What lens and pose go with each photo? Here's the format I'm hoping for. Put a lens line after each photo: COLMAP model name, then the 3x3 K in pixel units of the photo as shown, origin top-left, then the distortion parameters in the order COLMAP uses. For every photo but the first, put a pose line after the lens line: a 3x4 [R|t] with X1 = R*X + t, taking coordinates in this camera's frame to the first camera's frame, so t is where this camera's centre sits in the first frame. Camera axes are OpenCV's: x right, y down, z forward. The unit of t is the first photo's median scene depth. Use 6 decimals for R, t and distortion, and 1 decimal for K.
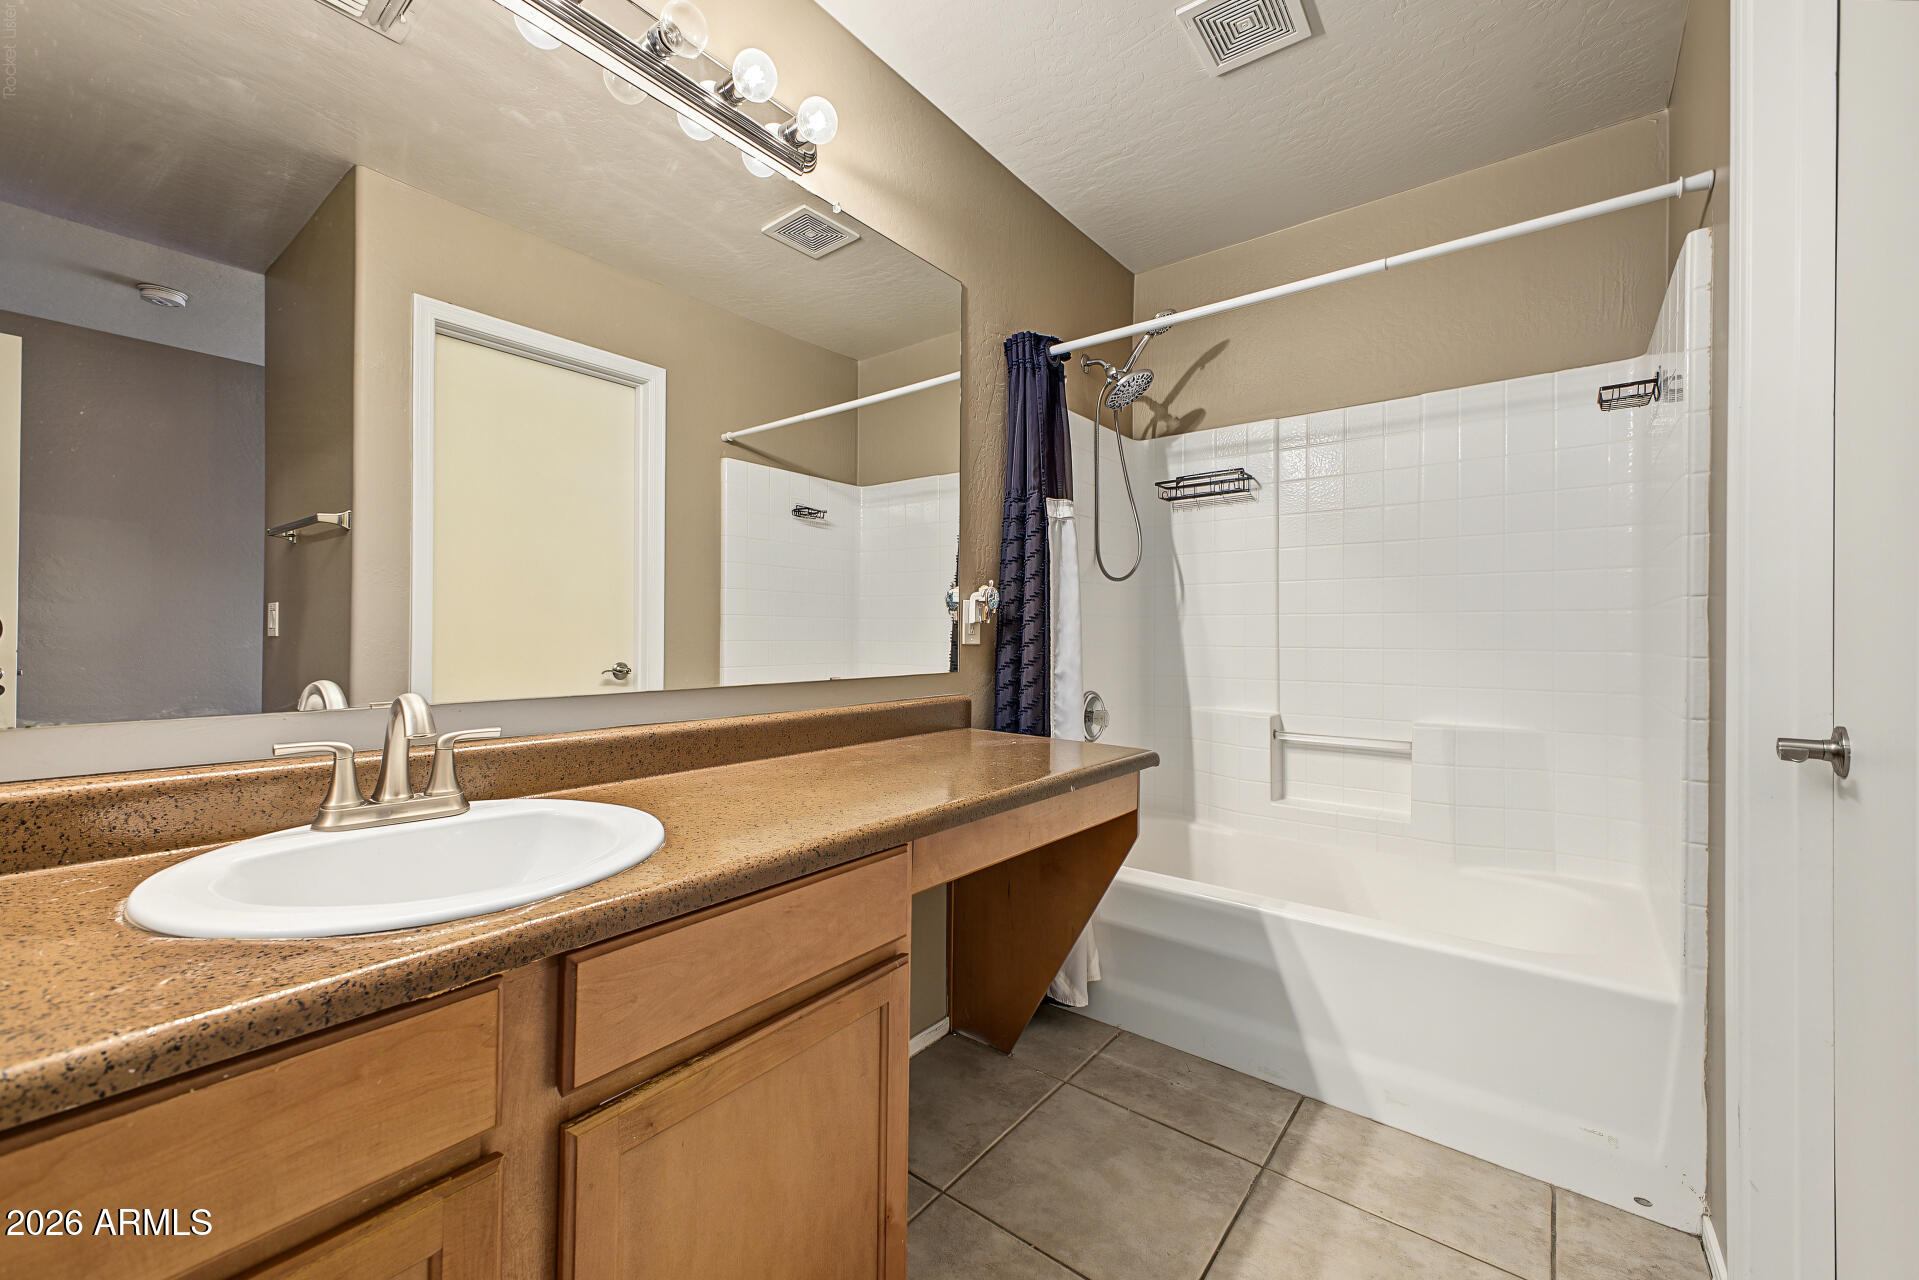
lens RADIAL K [[754.1, 0, 958.3], [0, 754.1, 631.3], [0, 0, 1]] dist [0.021211, -0.007164]
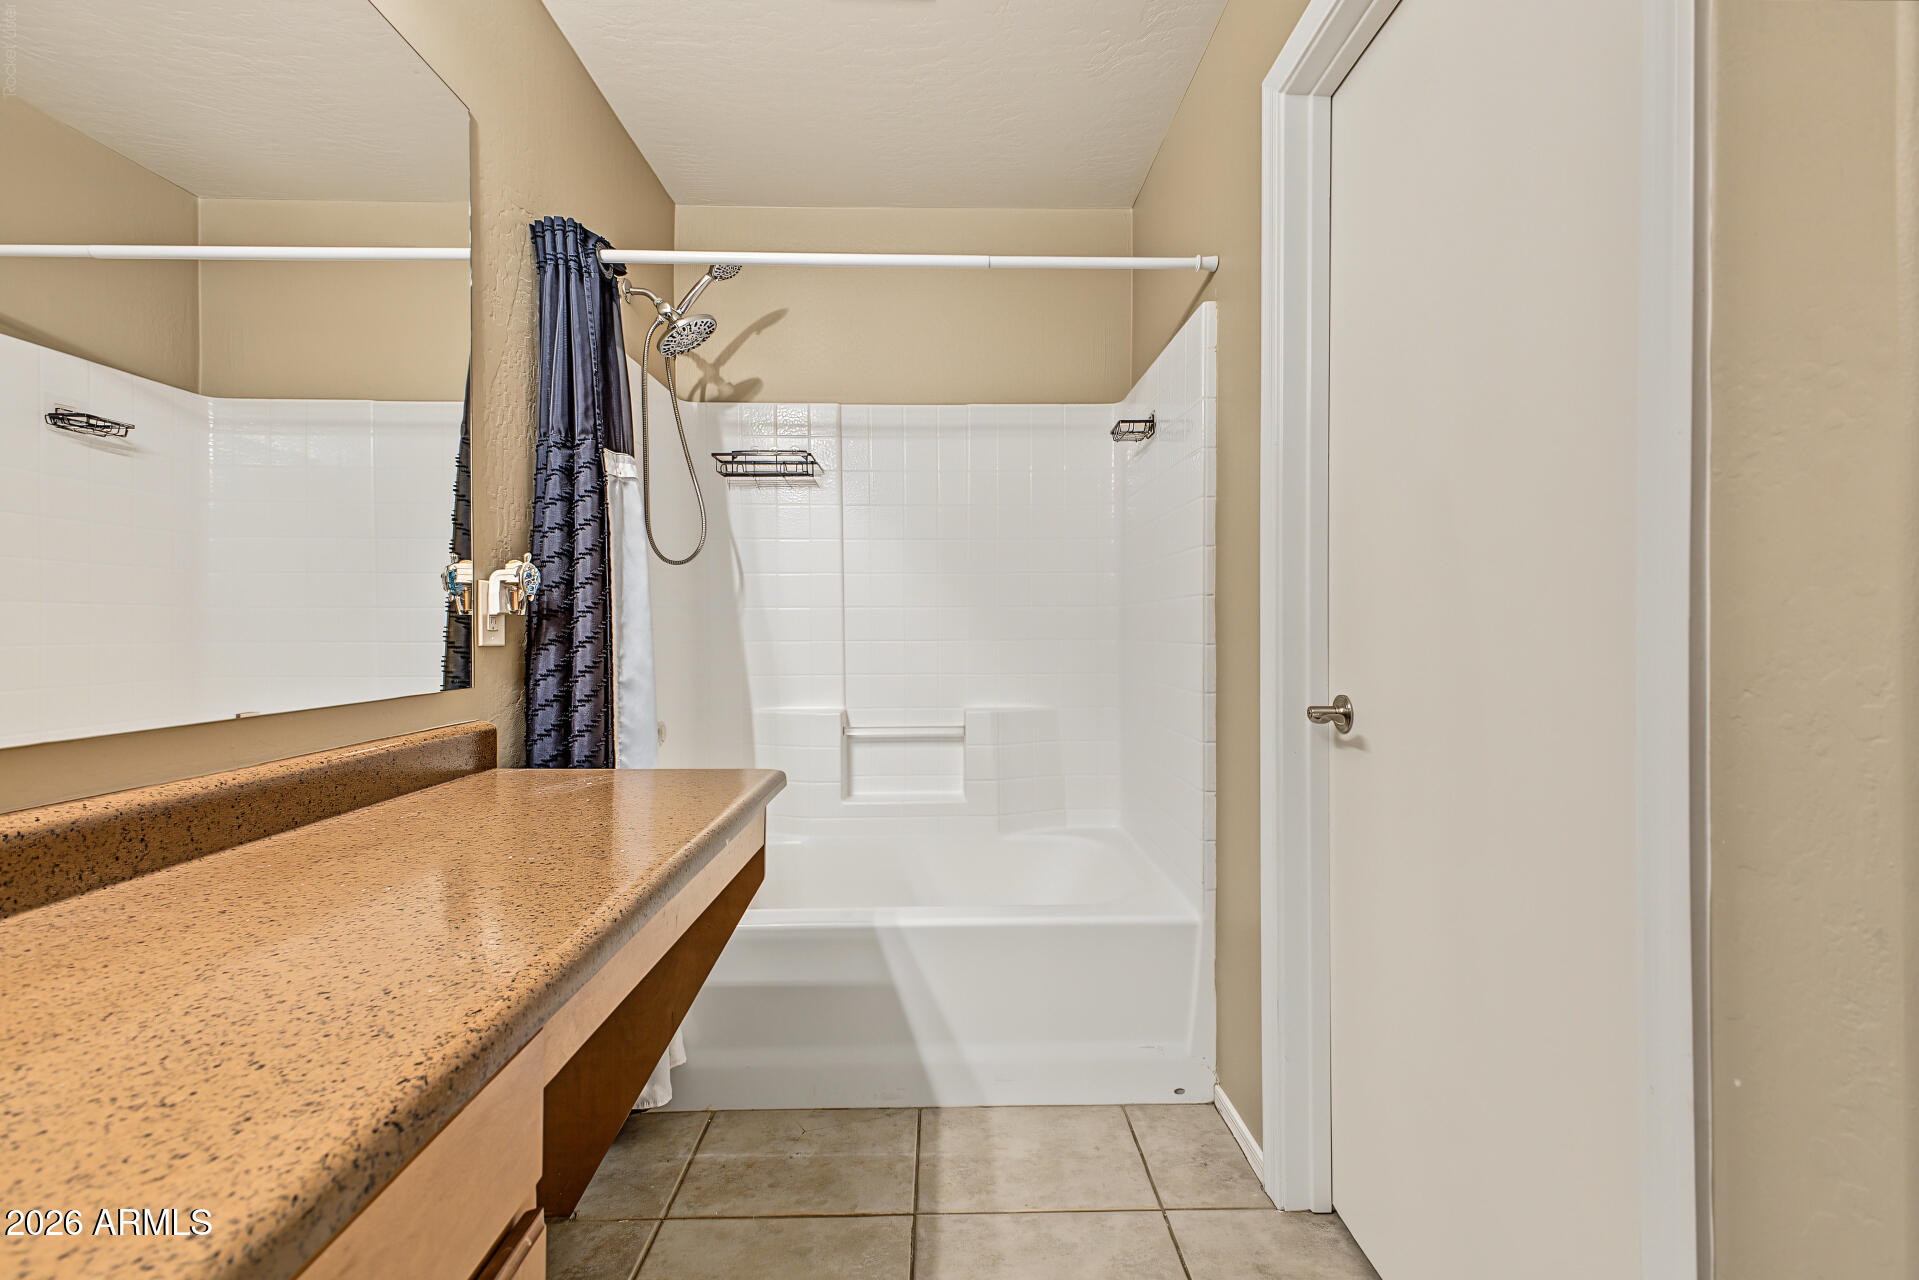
lens RADIAL K [[754.1, 0, 958.3], [0, 754.1, 631.3], [0, 0, 1]] dist [0.021211, -0.007164]
pose [[0.774224, -0.010702, 0.632821, -0.090751], [0.004280, 0.999923, 0.011673, -0.001878], [-0.632897, -0.006329, 0.774210, 0.191896]]
